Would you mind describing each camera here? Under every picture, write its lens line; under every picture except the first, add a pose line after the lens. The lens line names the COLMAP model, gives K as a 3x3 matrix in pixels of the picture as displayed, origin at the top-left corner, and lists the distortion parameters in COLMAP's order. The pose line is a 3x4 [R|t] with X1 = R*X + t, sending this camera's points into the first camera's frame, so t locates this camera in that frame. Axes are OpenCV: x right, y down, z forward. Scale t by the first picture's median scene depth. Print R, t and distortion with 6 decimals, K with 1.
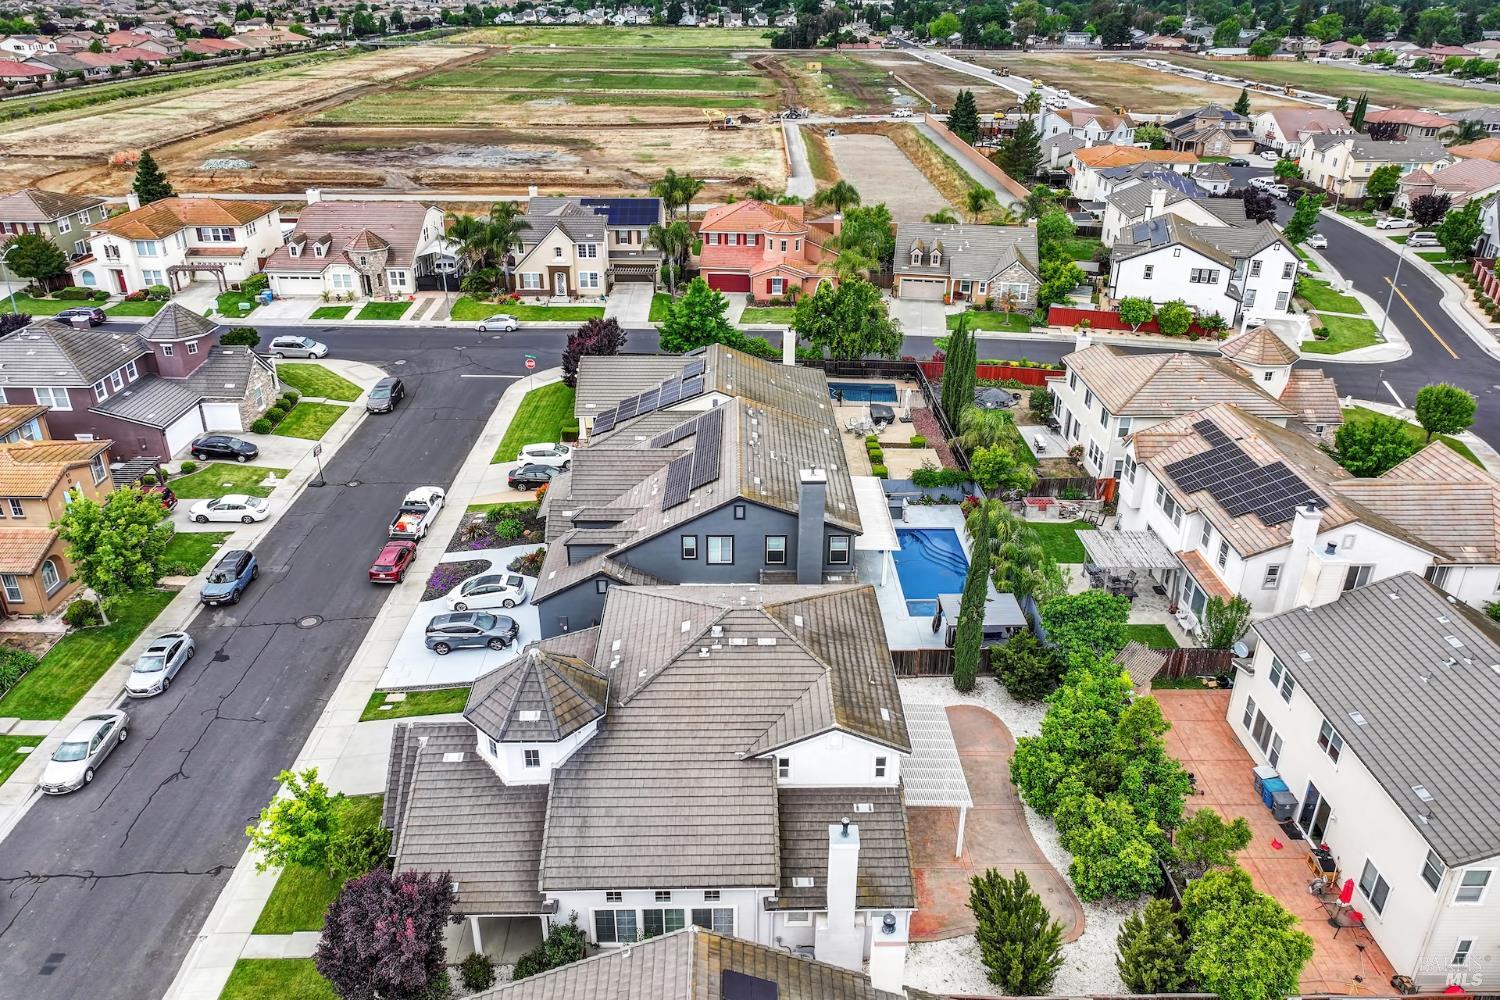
lens RADIAL K [[1054.4, 0, 752.7], [0, 1054.4, 484.9], [0, 0, 1]] dist [0.003355, 0.004119]
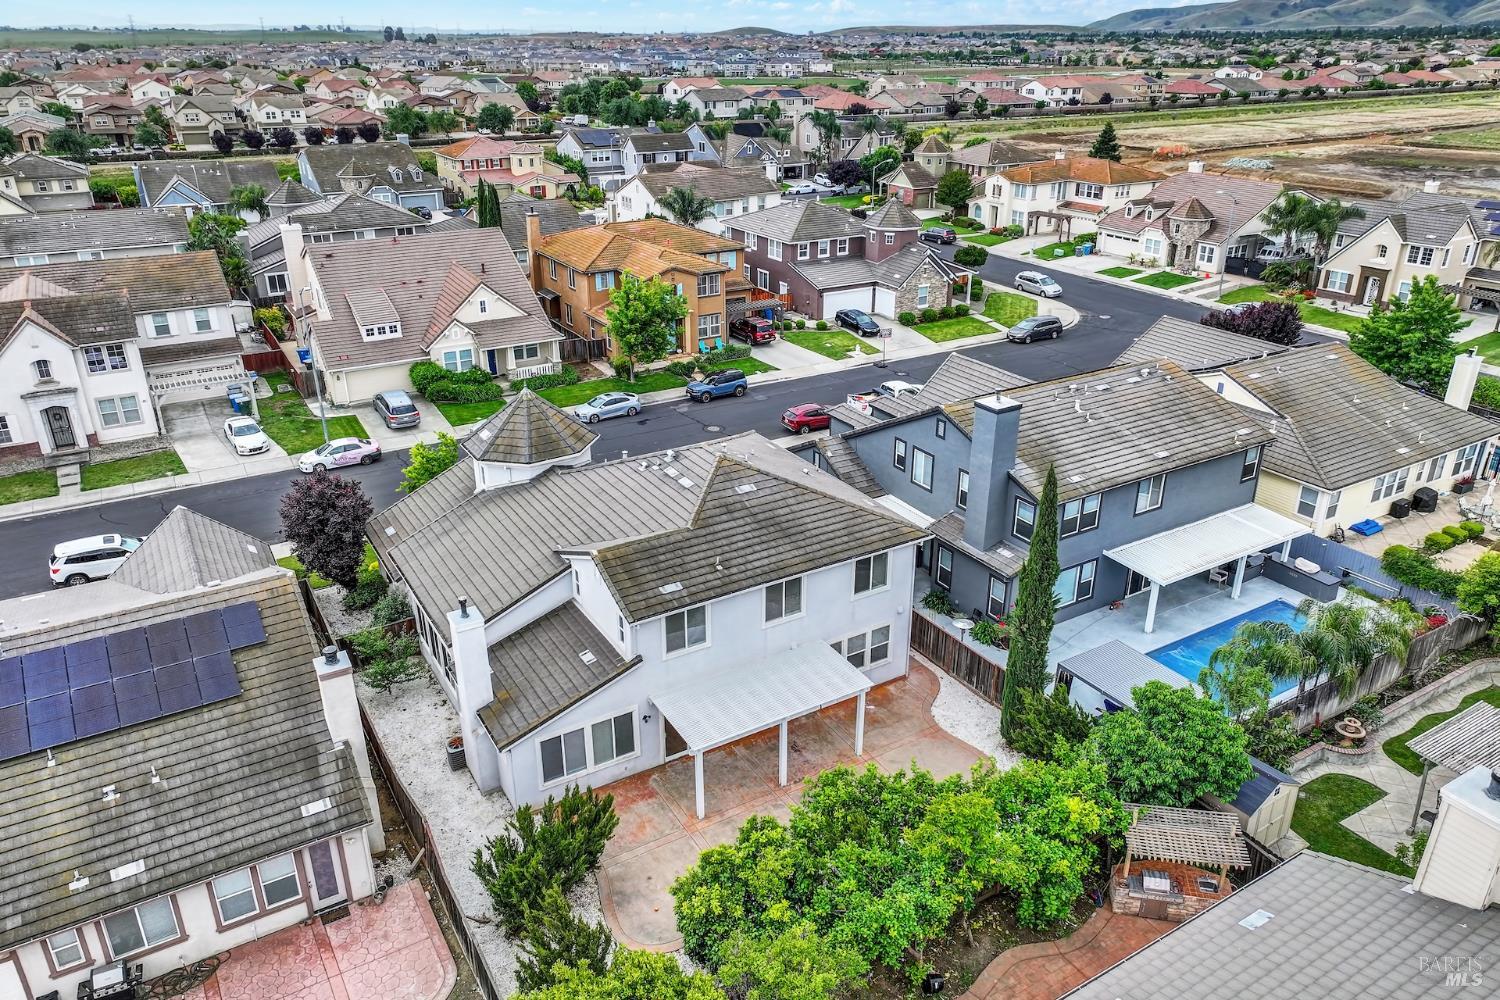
lens RADIAL K [[1054.4, 0, 752.7], [0, 1054.4, 484.9], [0, 0, 1]] dist [0.003355, 0.004119]
pose [[0.496497, 0.331382, -0.802295, 0.284176], [-0.369226, 0.917104, 0.150310, -0.001628], [0.785598, 0.221600, 0.577694, 0.198380]]
